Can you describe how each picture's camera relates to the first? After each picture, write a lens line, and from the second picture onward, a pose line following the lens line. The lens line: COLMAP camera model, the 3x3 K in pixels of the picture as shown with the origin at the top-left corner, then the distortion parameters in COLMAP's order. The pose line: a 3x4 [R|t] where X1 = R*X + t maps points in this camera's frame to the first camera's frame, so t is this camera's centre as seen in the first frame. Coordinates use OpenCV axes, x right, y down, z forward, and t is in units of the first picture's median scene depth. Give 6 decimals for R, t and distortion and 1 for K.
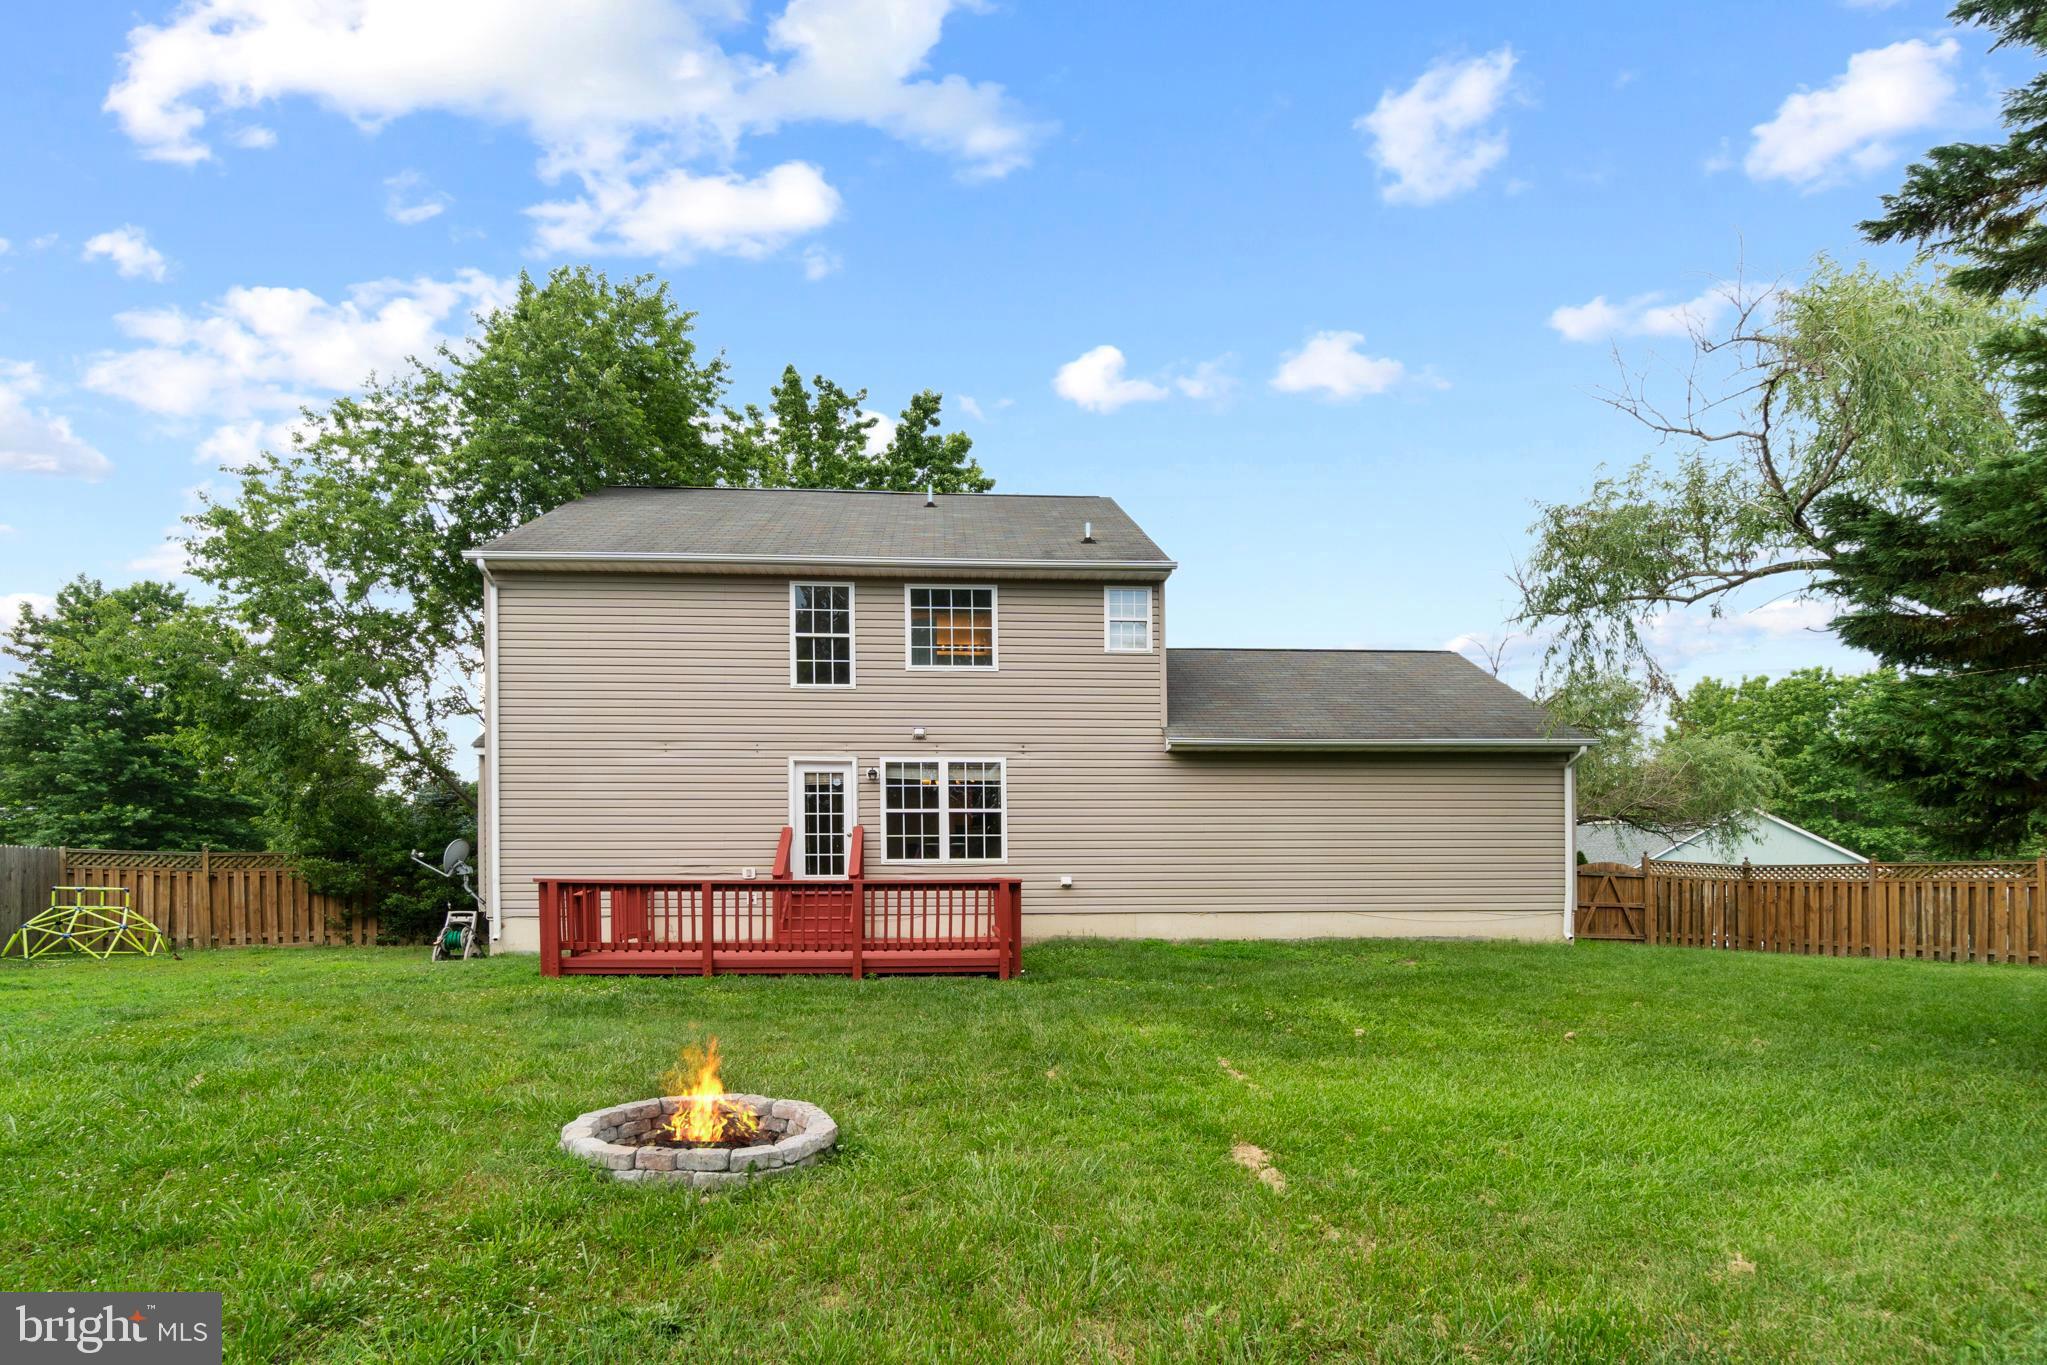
lens RADIAL K [[891.3, 0, 1026.6], [0, 891.3, 866.6], [0, 0, 1]] dist [-0.002652, -0.000172]
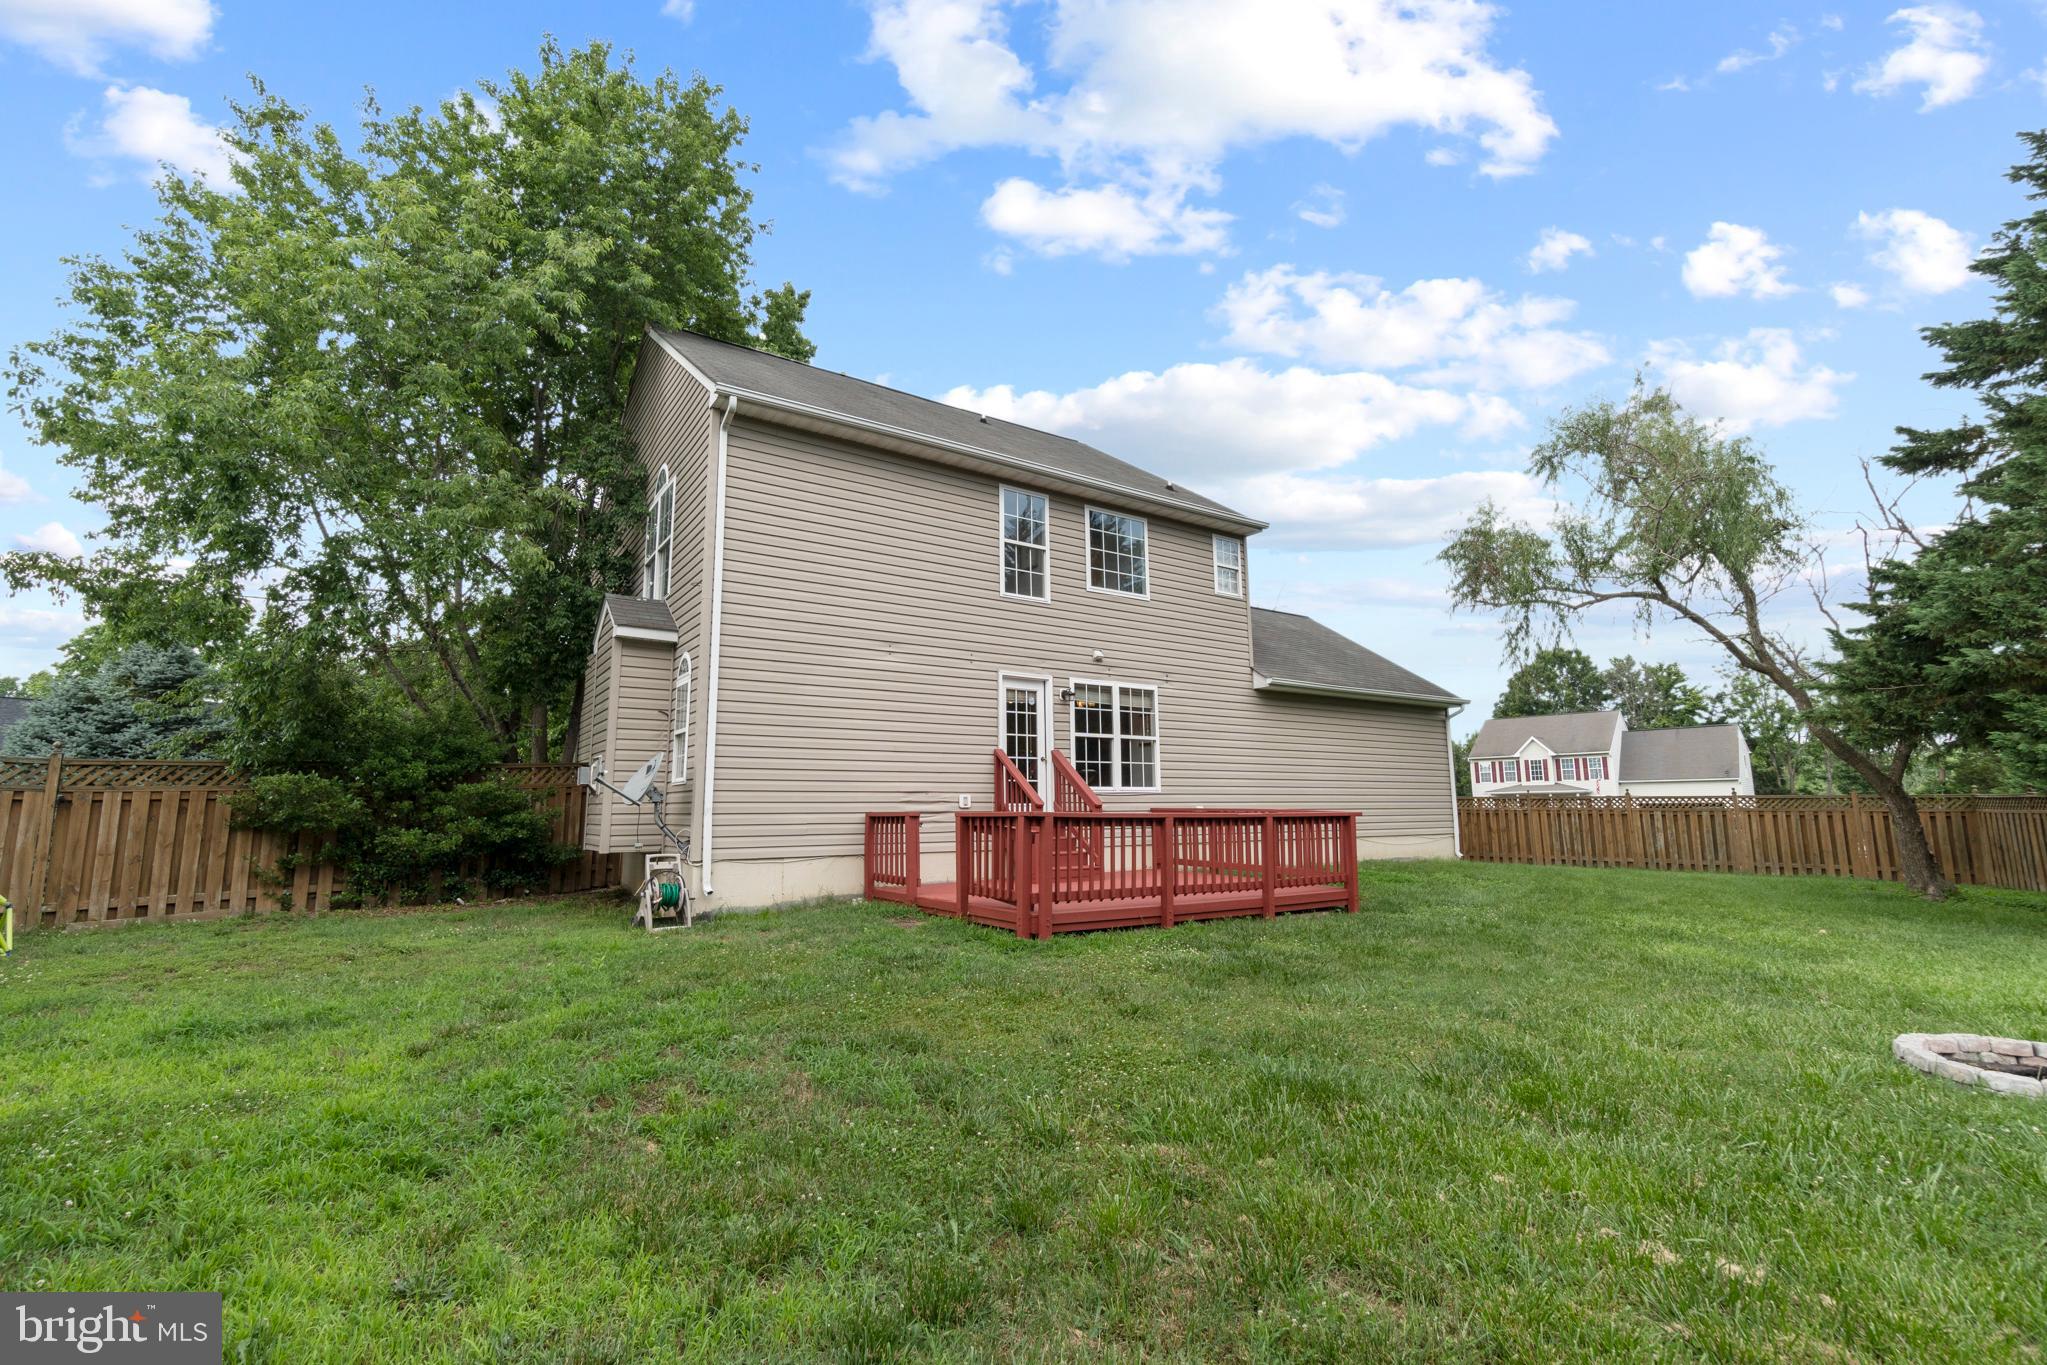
lens RADIAL K [[887.5, 0, 1026.5], [0, 887.5, 644.7], [0, 0, 1]] dist [-0.000307, -0.000250]
pose [[0.879656, 0.089612, 0.467093, -0.636129], [-0.015611, 0.987001, -0.159957, -0.005316], [-0.475355, 0.133416, 0.869619, 0.194220]]
